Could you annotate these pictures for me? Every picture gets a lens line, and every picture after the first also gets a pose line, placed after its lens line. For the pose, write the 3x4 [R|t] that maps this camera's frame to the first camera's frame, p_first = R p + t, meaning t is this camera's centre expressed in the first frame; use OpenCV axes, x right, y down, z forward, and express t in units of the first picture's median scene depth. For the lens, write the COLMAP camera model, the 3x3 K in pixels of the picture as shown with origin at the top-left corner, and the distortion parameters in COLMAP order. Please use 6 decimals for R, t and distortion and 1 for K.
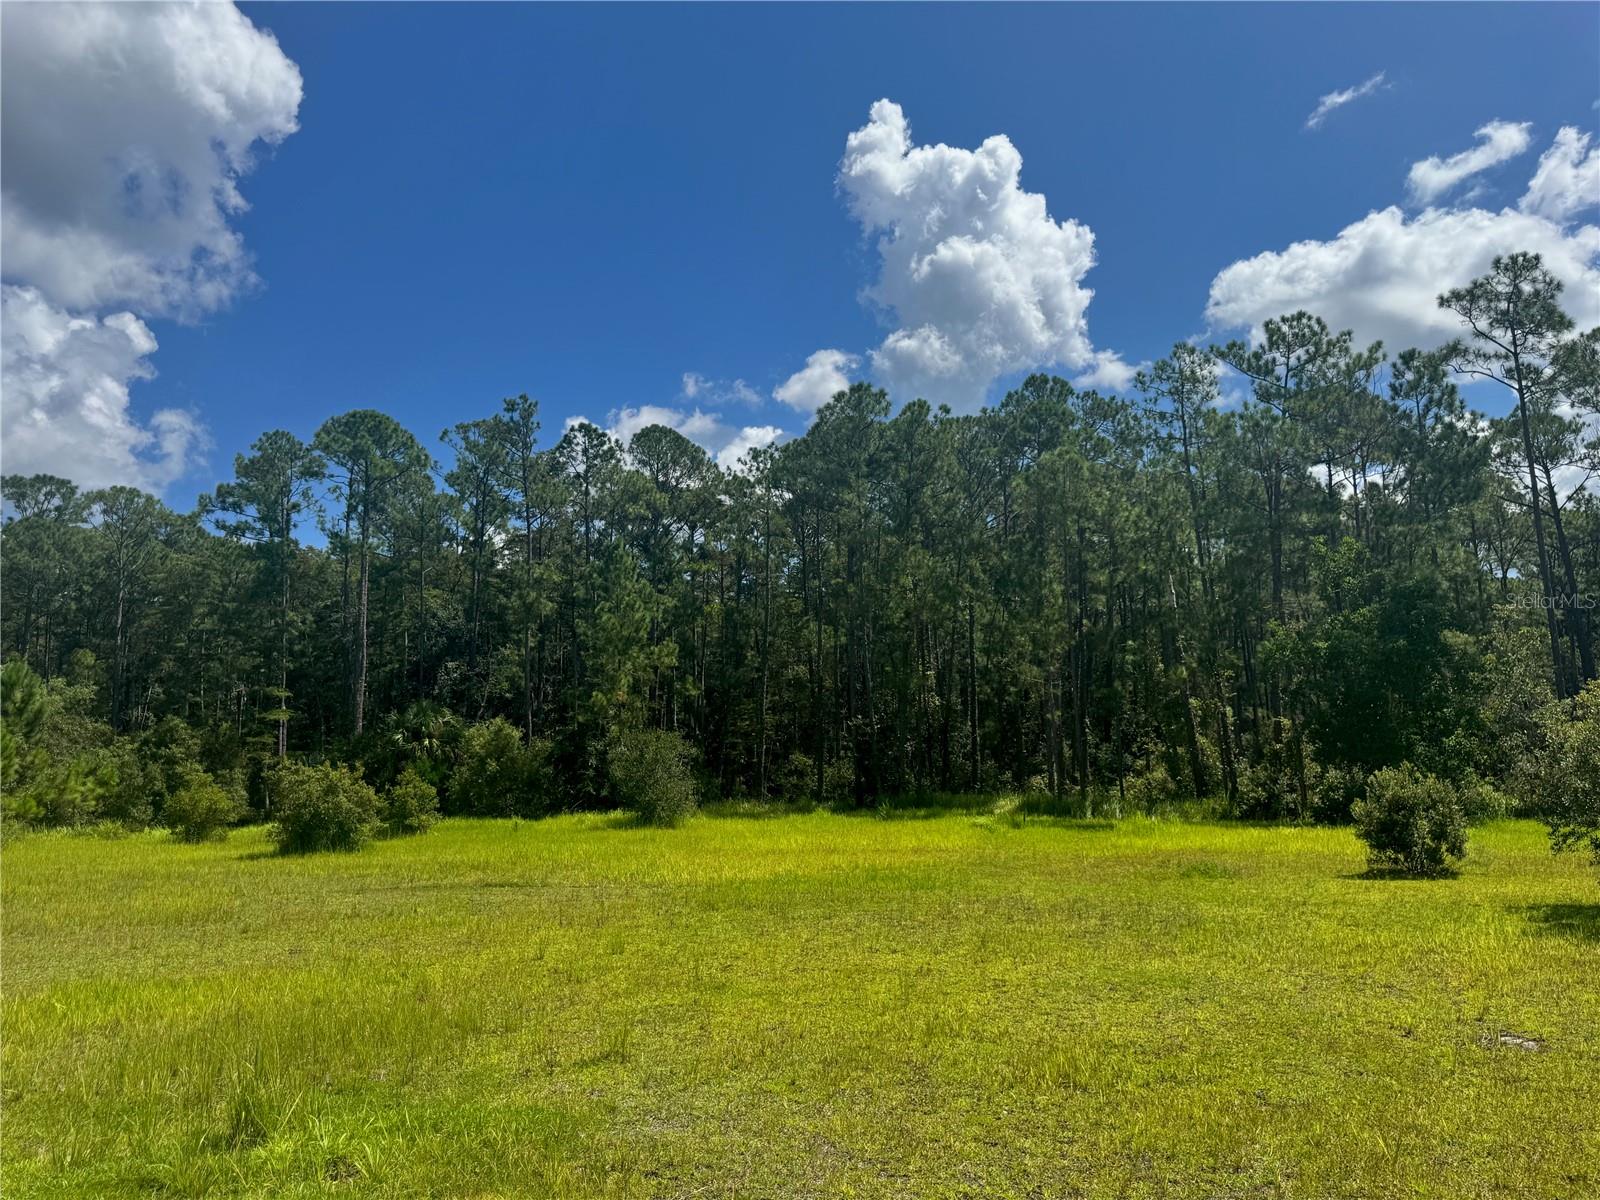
lens RADIAL K [[1127.6, 0, 812.3], [0, 1127.6, 607.8], [0, 0, 1]] dist [0.038156, -0.053942]
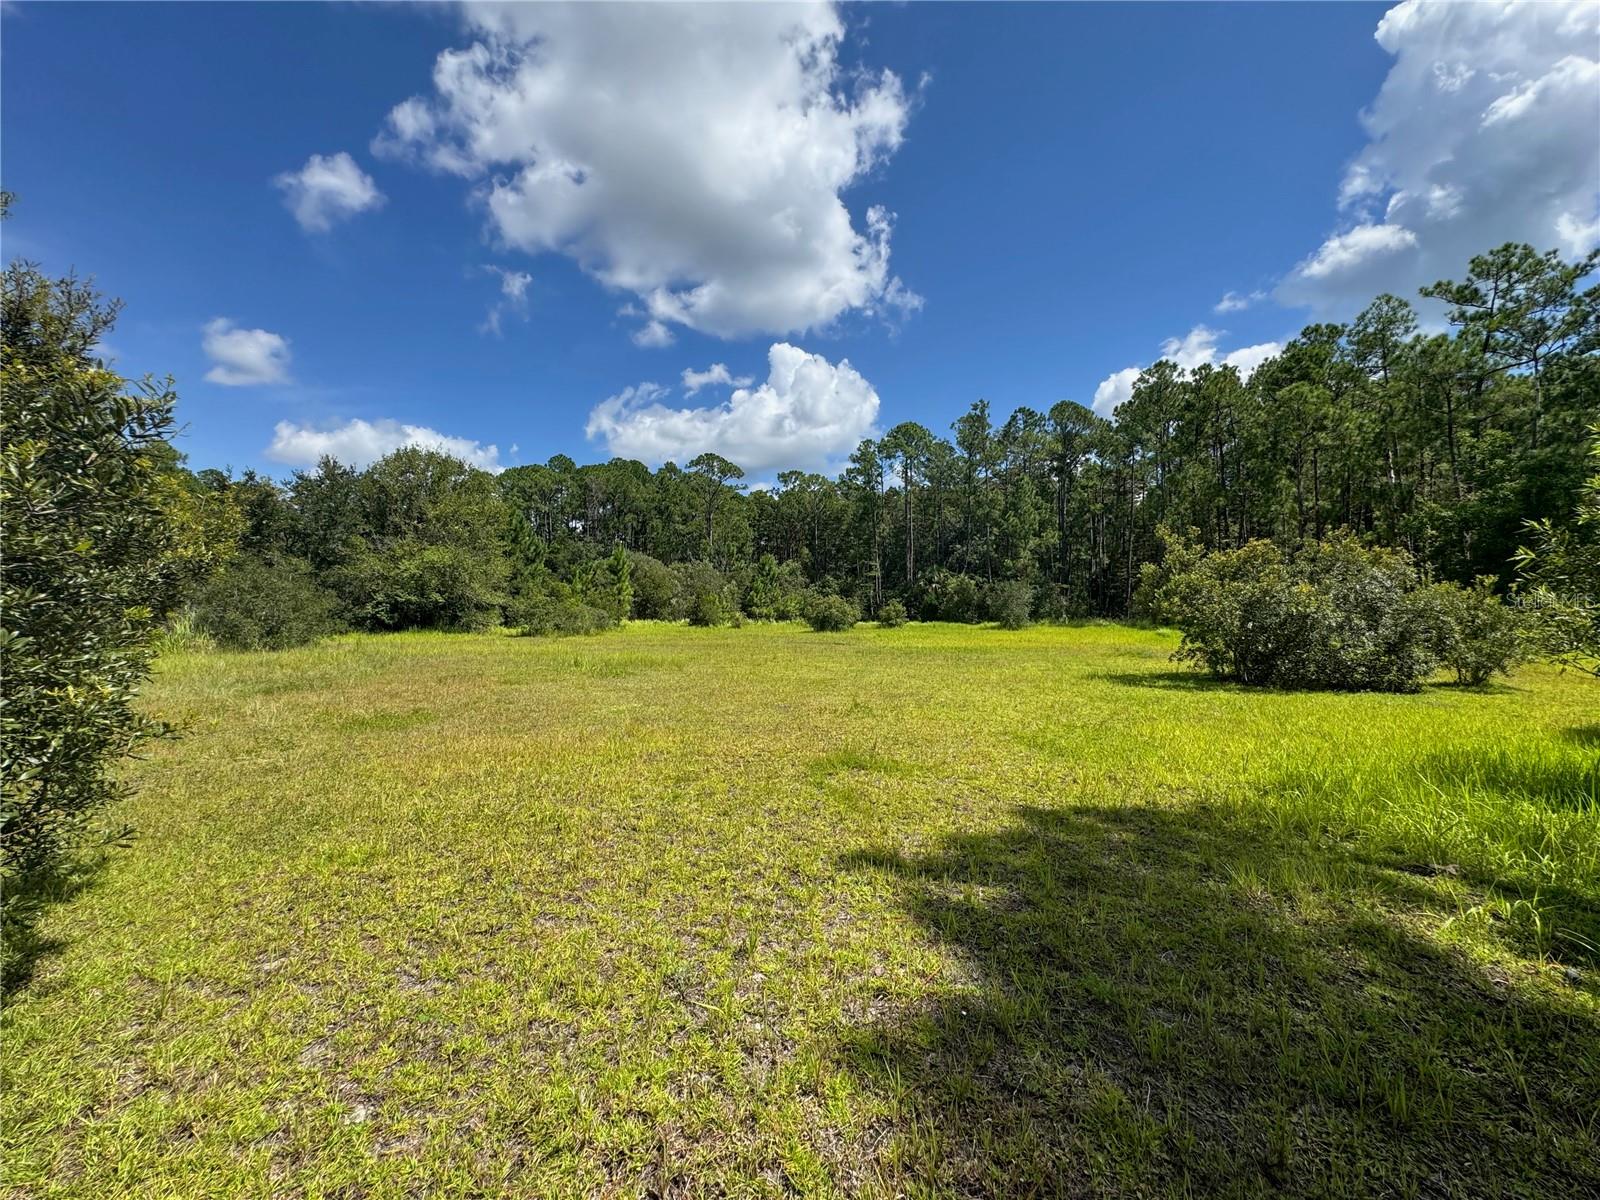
lens RADIAL K [[645.4, 0, 798.9], [0, 645.4, 606.4], [0, 0, 1]] dist [0.000521, -0.000490]
pose [[0.788303, 0.014625, -0.615114, 0.182320], [0.079991, 0.988797, 0.126022, -0.011109], [0.610066, -0.148547, 0.778302, -0.065157]]
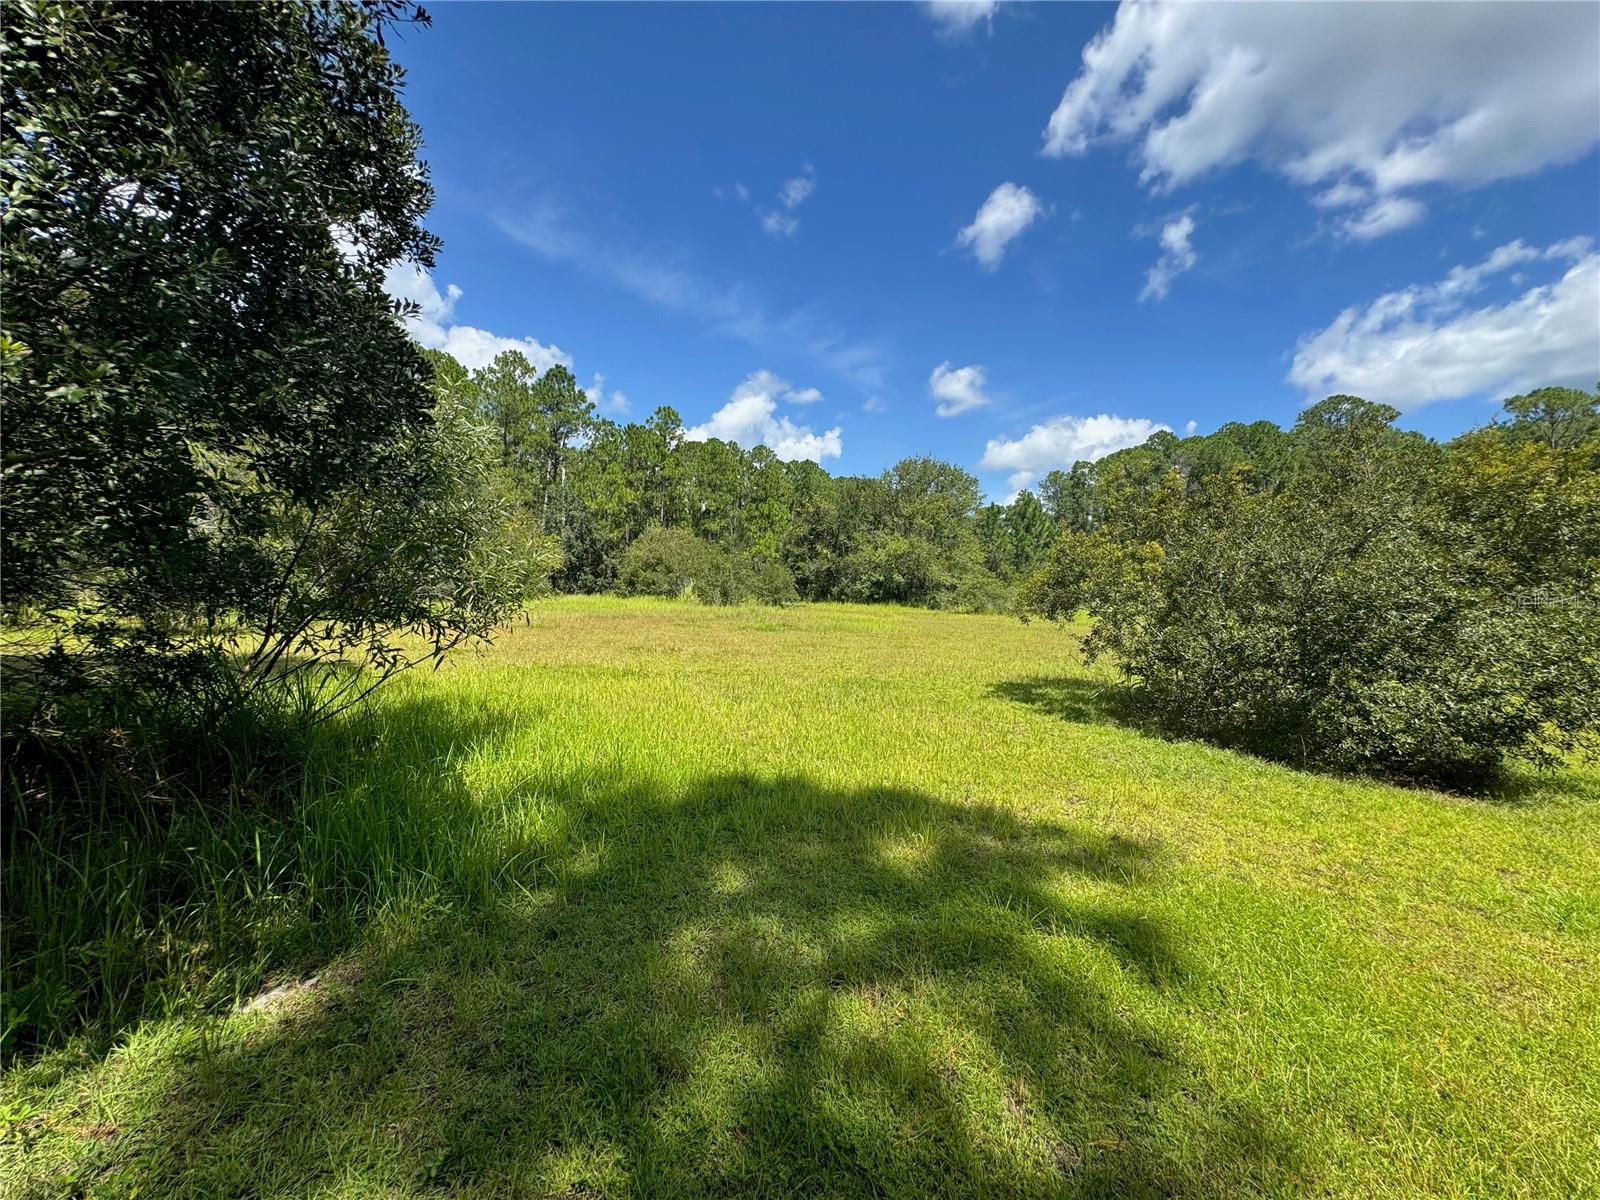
lens RADIAL K [[645.4, 0, 805.8], [0, 645.4, 597.9], [0, 0, 1]] dist [0.000521, -0.000490]
pose [[-0.071239, 0.035725, -0.996819, 0.301140], [0.121887, 0.992181, 0.026848, 0.016149], [0.989984, -0.119587, -0.075037, 0.123717]]
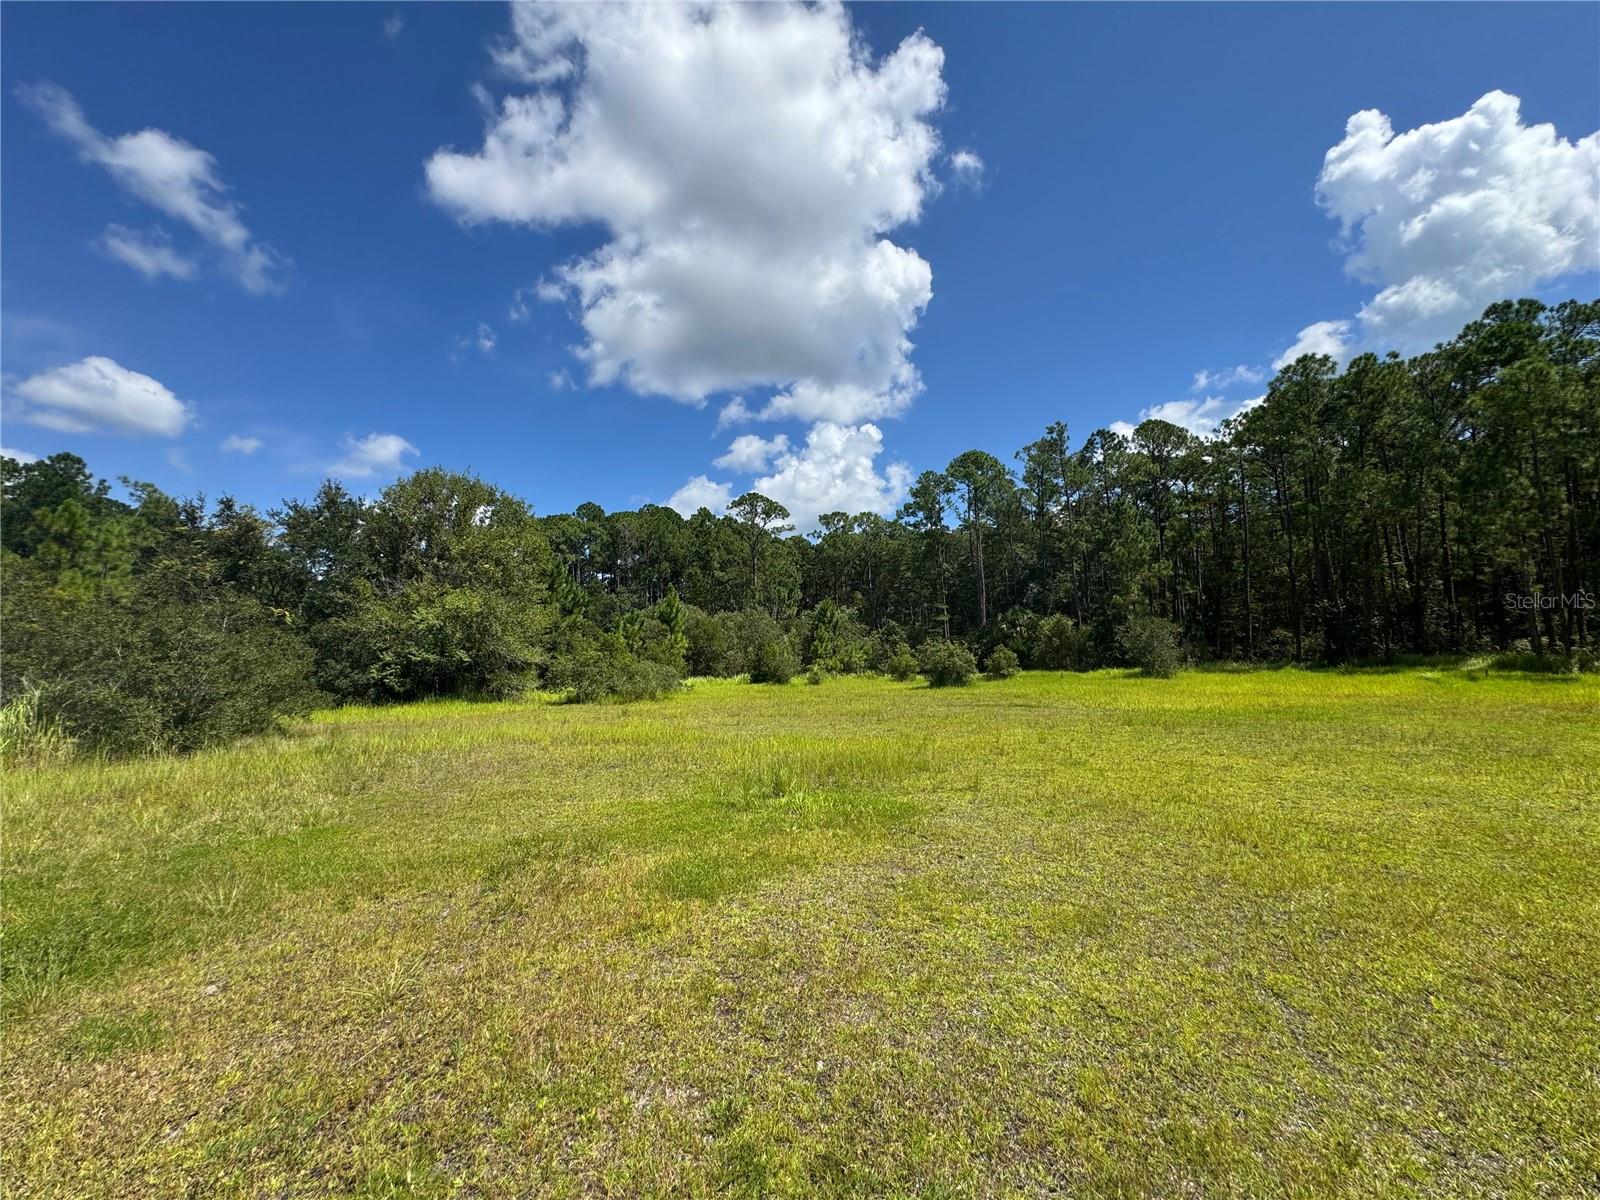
lens RADIAL K [[645.4, 0, 796.3], [0, 645.4, 601.0], [0, 0, 1]] dist [0.000521, -0.000490]
pose [[0.771434, -0.062112, -0.633270, 0.037715], [0.109152, 0.993390, 0.035533, -0.000521], [0.626877, -0.096534, 0.773115, -0.008872]]
